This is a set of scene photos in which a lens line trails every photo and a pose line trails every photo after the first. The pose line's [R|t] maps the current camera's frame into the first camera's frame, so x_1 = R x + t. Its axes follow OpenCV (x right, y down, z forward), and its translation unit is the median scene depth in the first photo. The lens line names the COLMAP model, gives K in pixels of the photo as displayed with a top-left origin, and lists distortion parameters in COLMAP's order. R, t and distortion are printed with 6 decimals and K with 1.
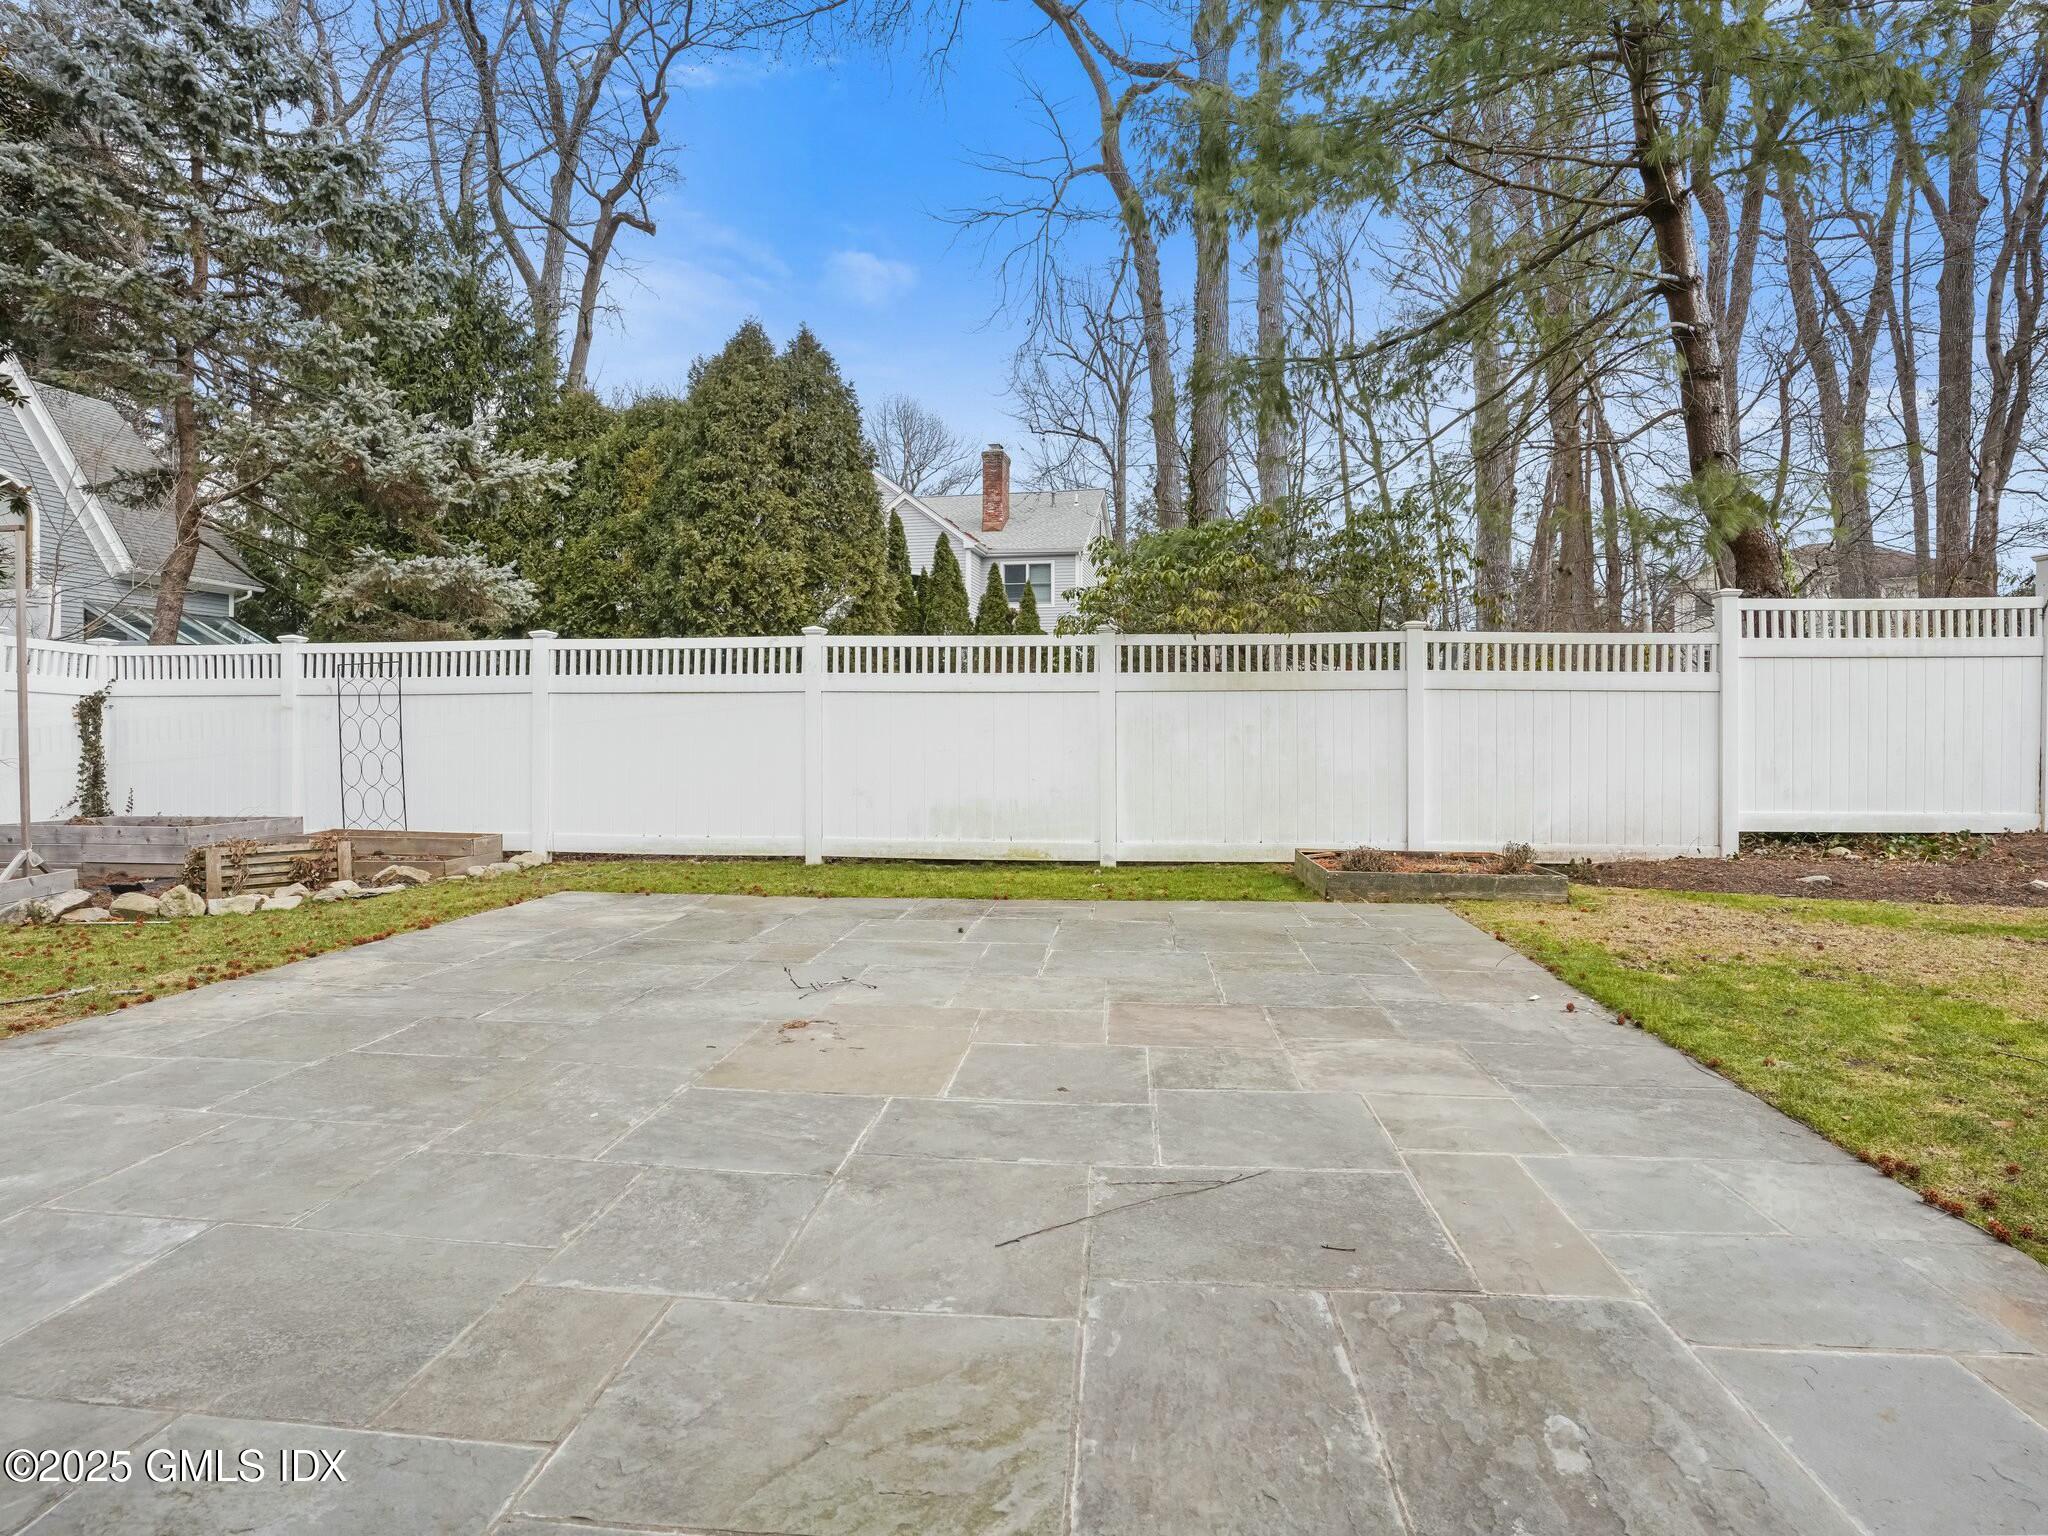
lens RADIAL K [[1144.2, 0, 1019.9], [0, 1144.2, 761.6], [0, 0, 1]] dist [-0.087272, 0.038539]
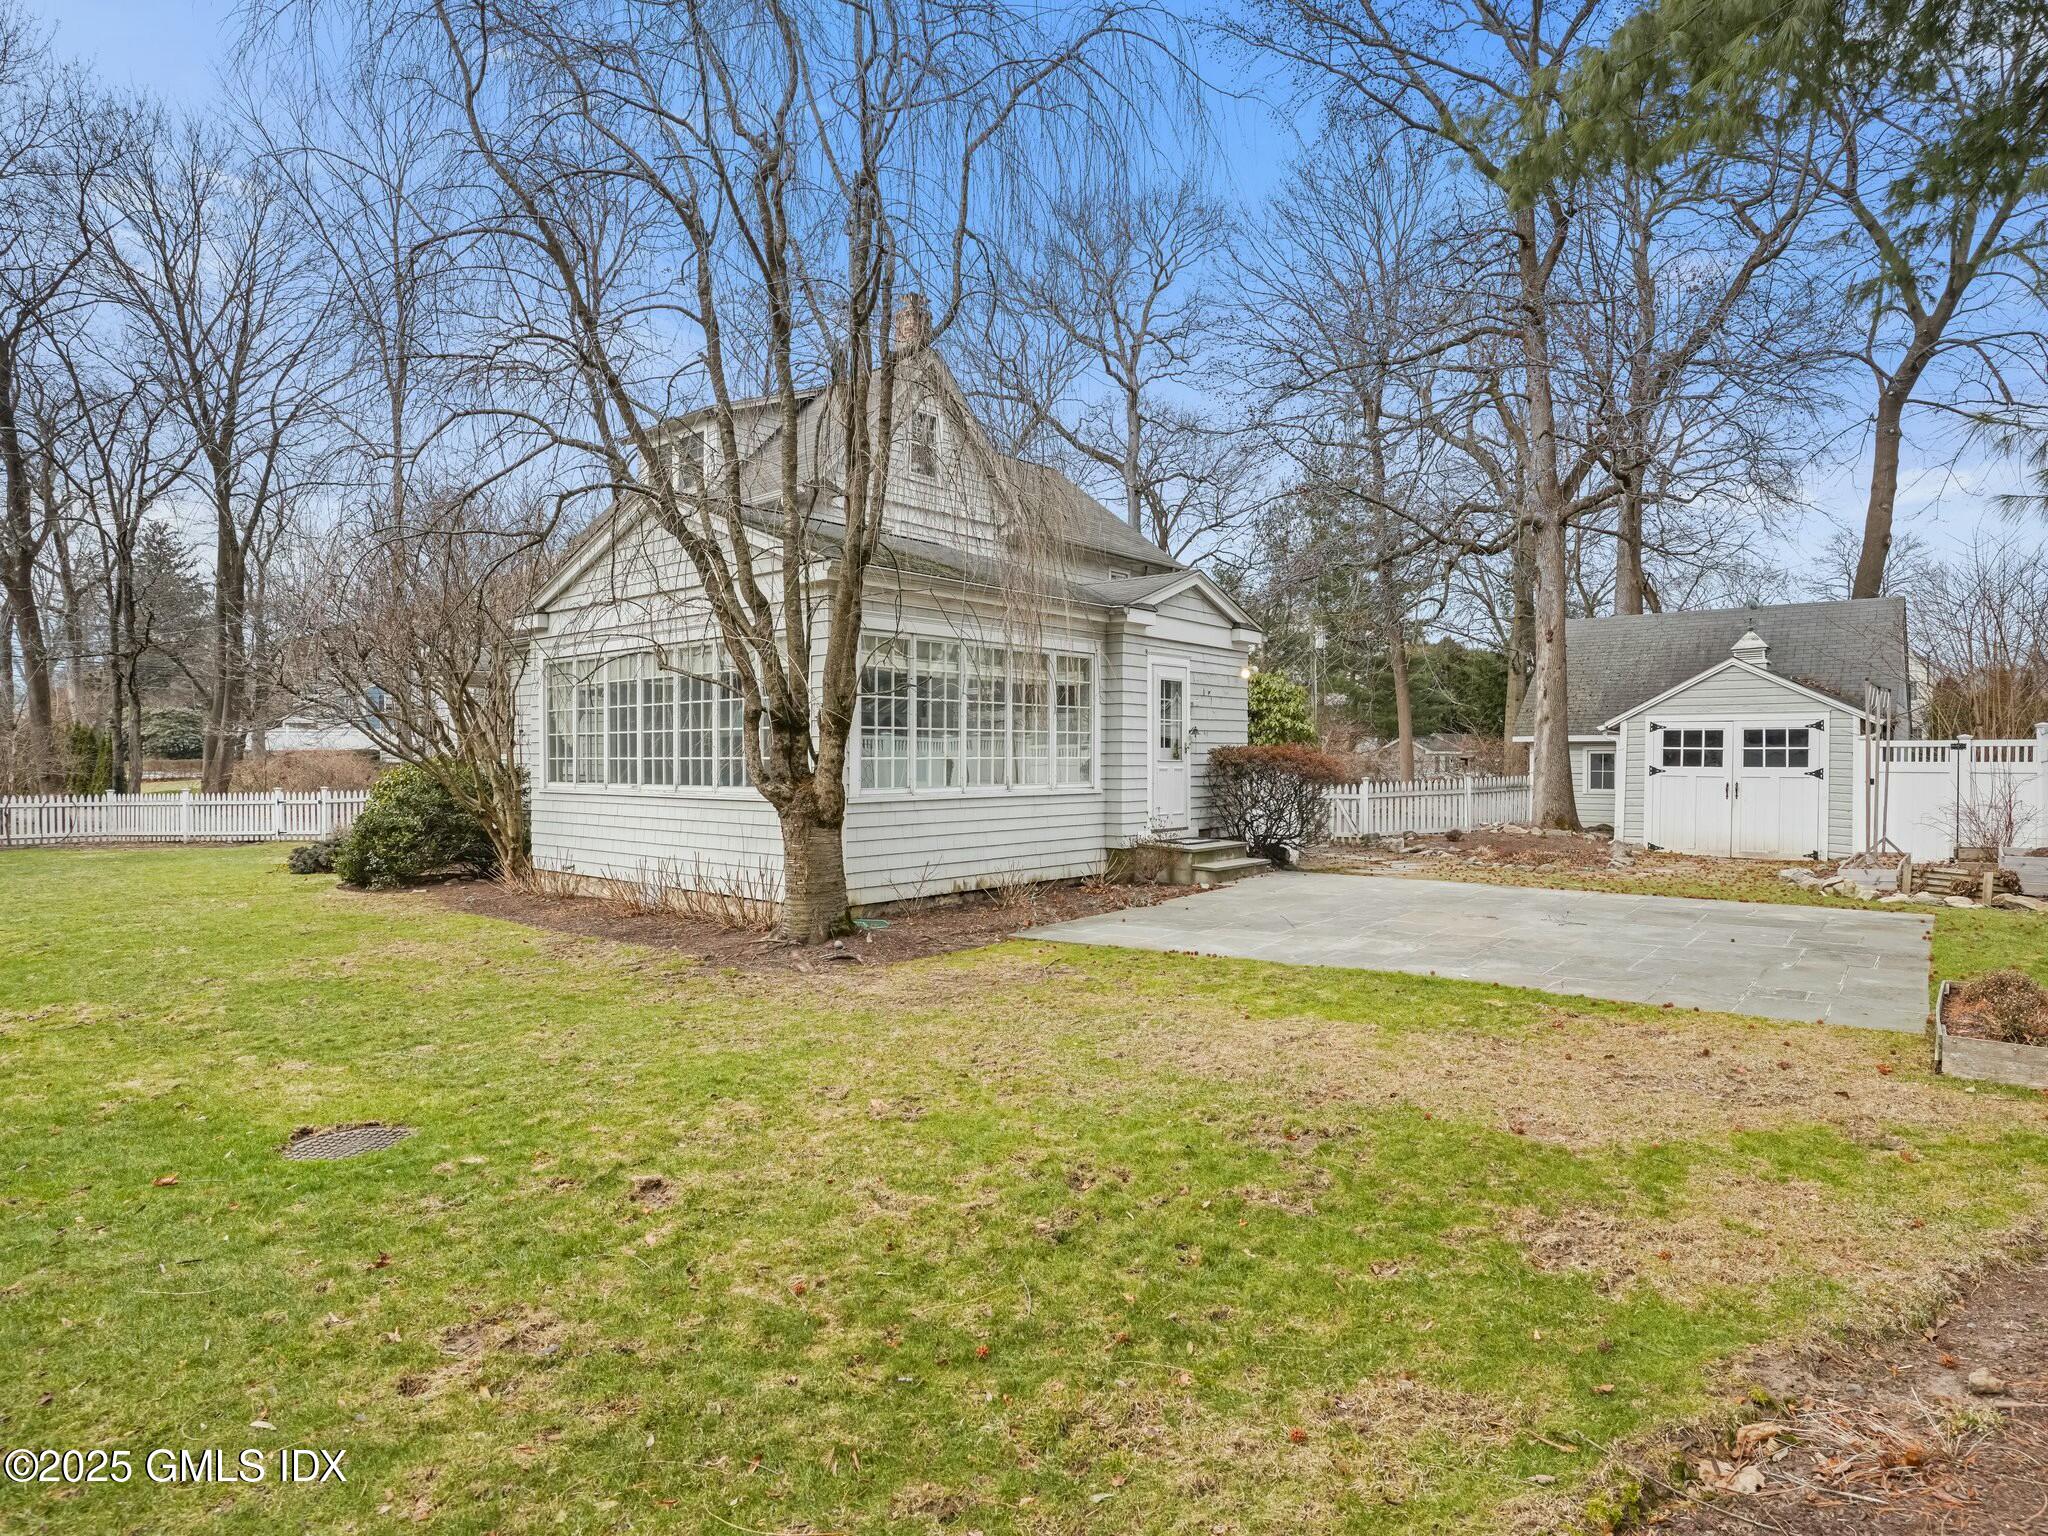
lens RADIAL K [[1122.2, 0, 1017.4], [0, 1122.2, 775.9], [0, 0, 1]] dist [-0.075747, 0.033011]
pose [[-0.579618, 0.012682, -0.814790, 2.574277], [-0.016614, 0.999487, 0.027375, -0.141865], [0.814719, 0.029404, -0.579110, 1.653241]]
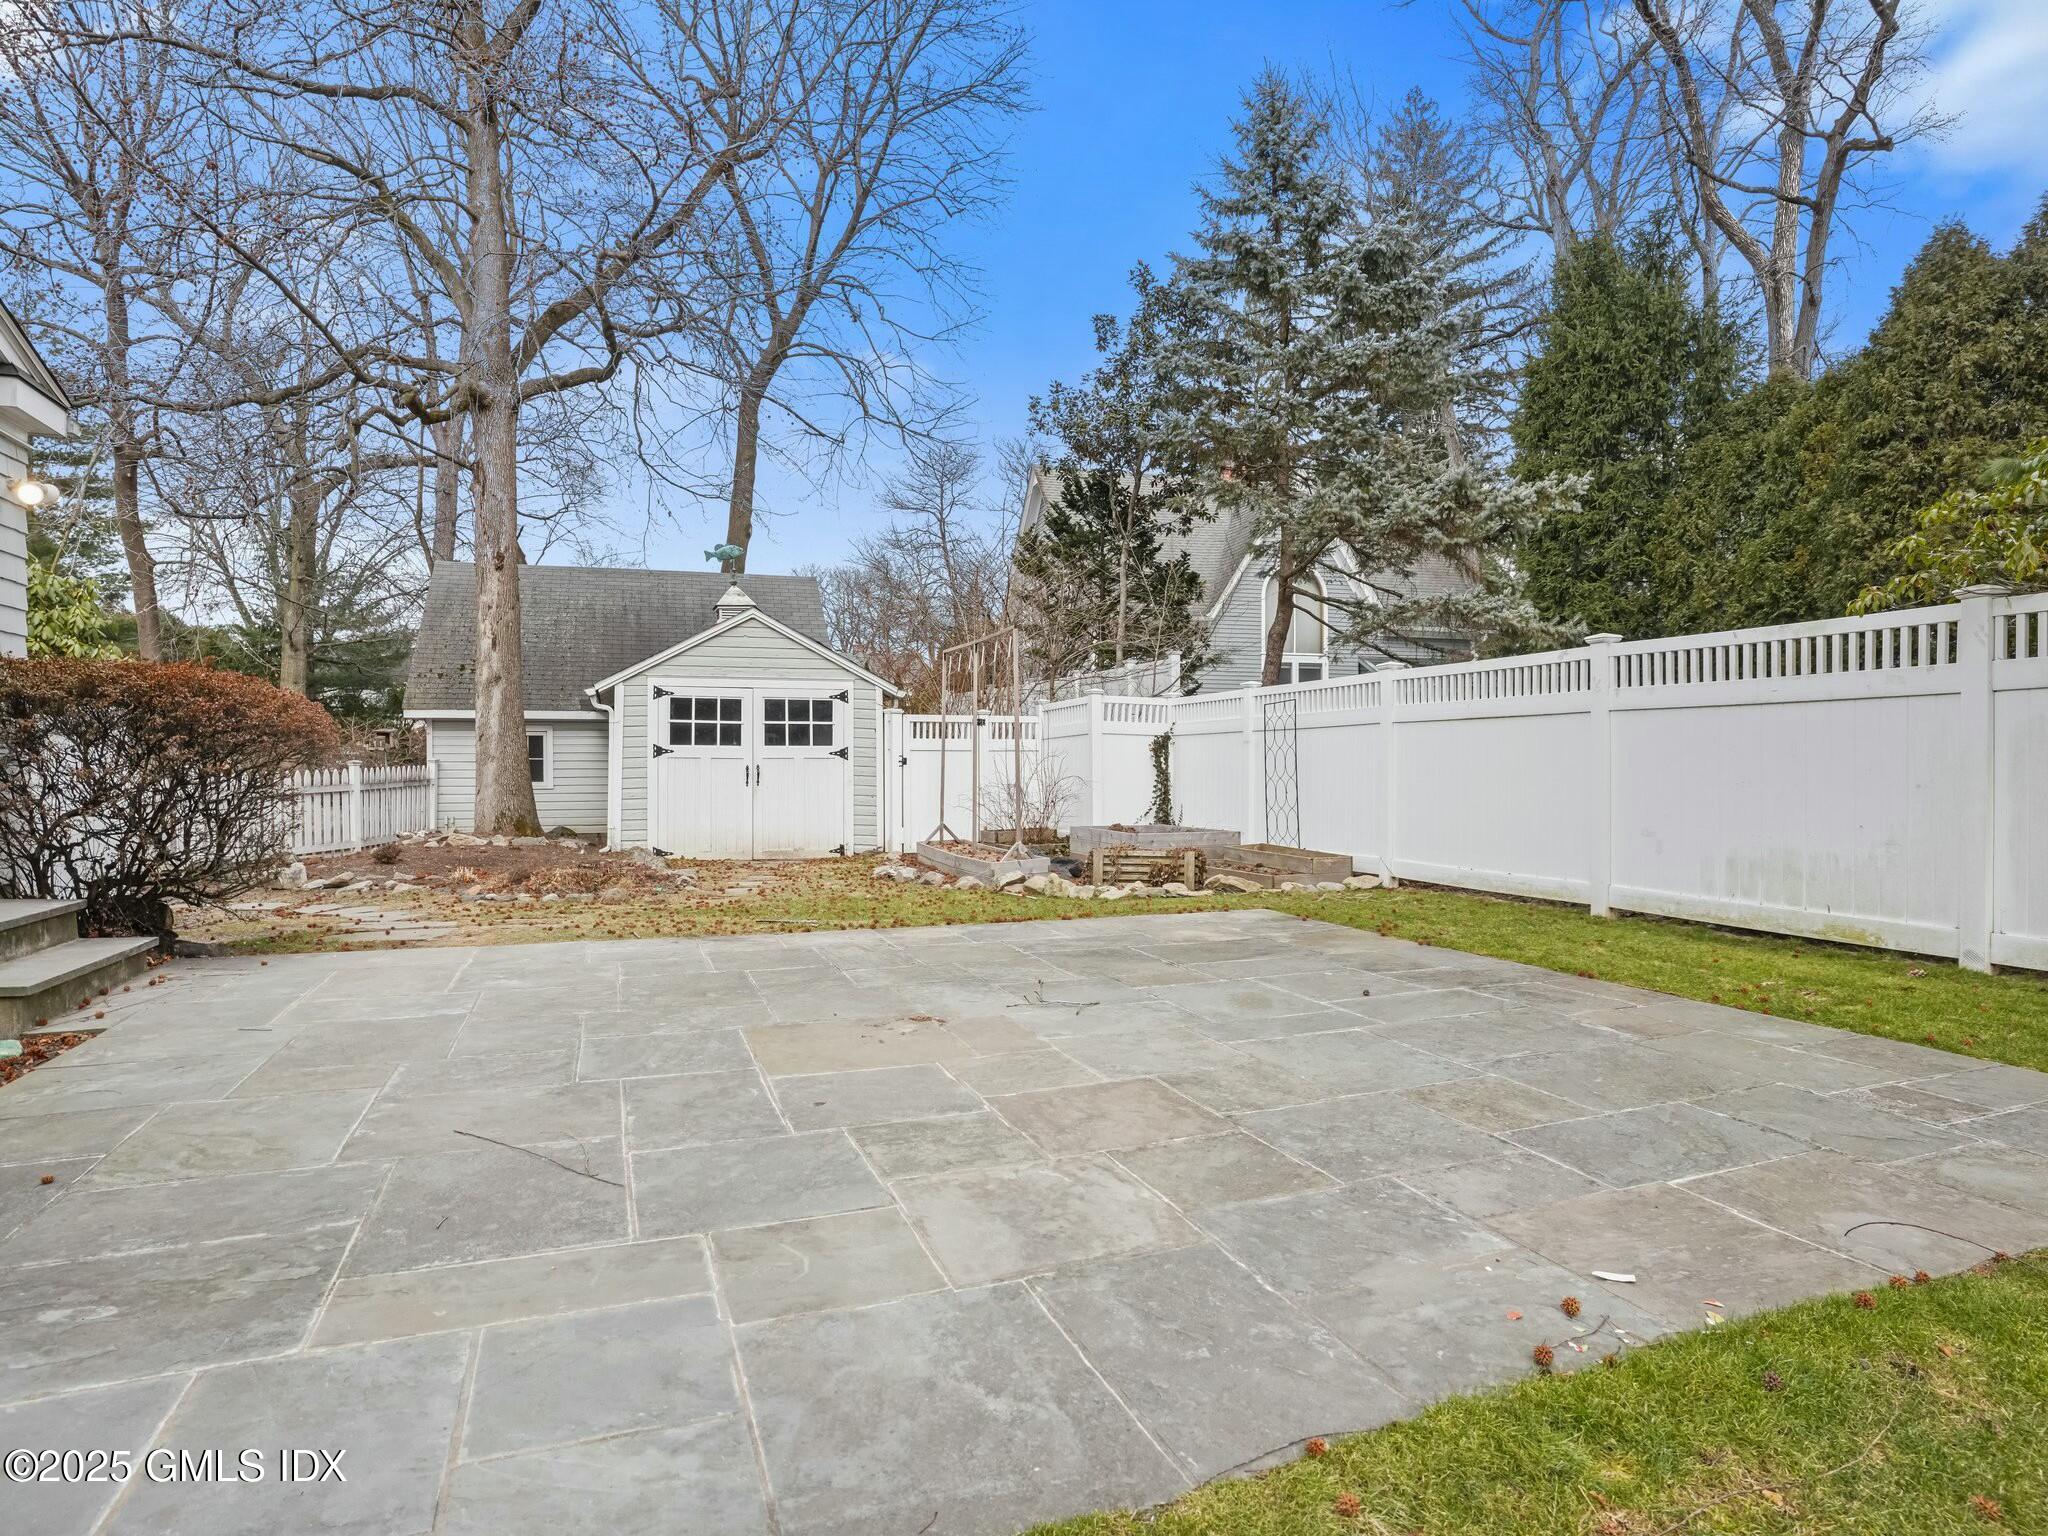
lens RADIAL K [[1142.2, 0, 1013.4], [0, 1142.2, 770.1], [0, 0, 1]] dist [-0.084587, 0.038271]
pose [[0.426595, 0.000829, -0.904442, 0.916826], [-0.016050, 0.999849, -0.006654, -0.012126], [0.904300, 0.017355, 0.426544, 0.620603]]
